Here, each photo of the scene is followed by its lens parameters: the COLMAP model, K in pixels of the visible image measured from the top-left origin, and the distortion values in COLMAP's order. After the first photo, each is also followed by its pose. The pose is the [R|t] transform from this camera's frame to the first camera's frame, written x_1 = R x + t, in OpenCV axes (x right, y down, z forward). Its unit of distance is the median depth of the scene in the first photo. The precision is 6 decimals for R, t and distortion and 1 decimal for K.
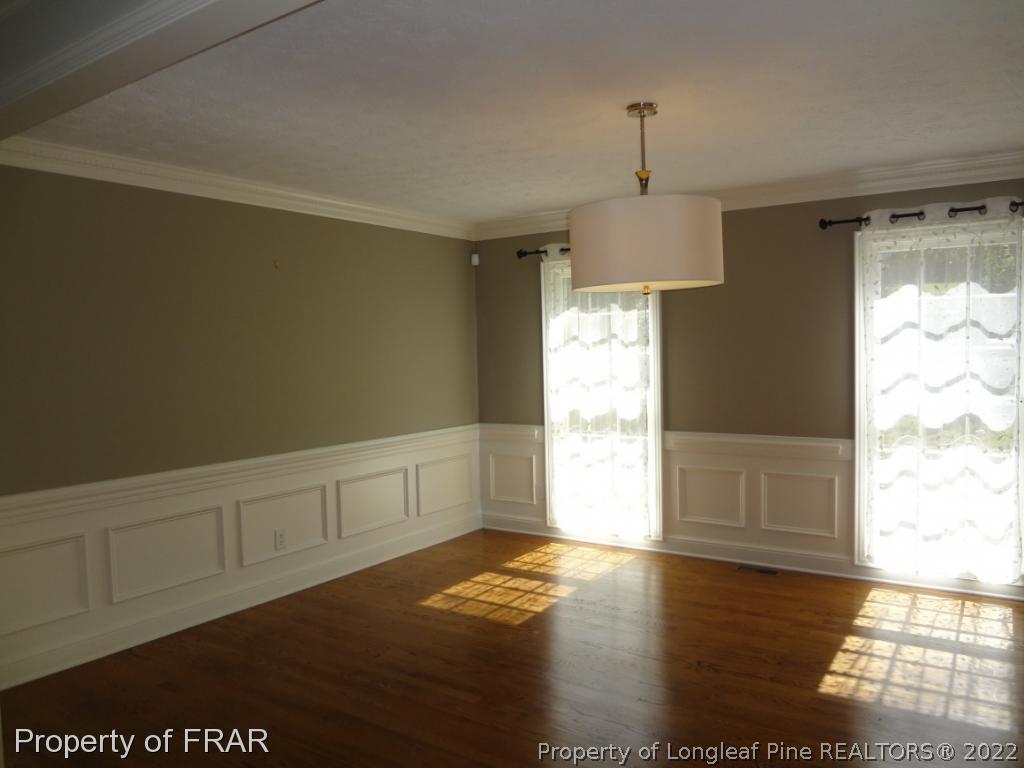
lens RADIAL K [[770.4, 0, 512.0], [0, 770.4, 384.0], [0, 0, 1]] dist [-0.060859, 0.003896]
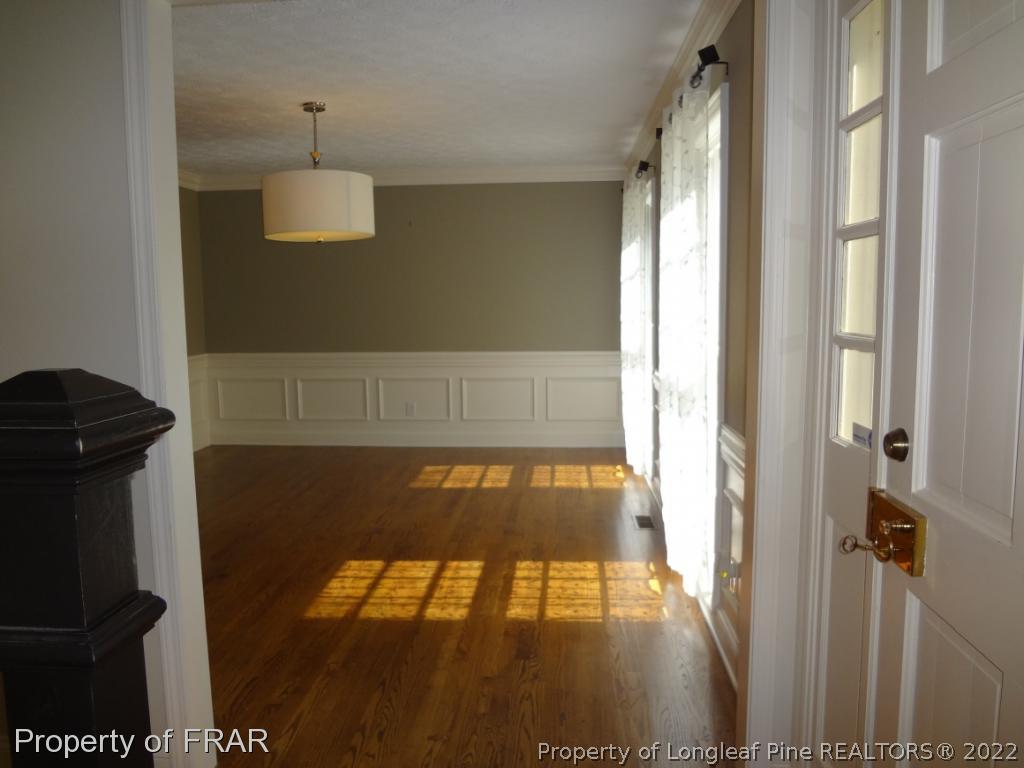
lens RADIAL K [[770.4, 0, 512.0], [0, 770.4, 384.0], [0, 0, 1]] dist [-0.060859, 0.003896]
pose [[0.507950, 0.115845, -0.853561, 1.413547], [-0.042128, 0.993071, 0.109709, -0.023829], [0.860356, -0.019768, 0.509310, 0.540133]]
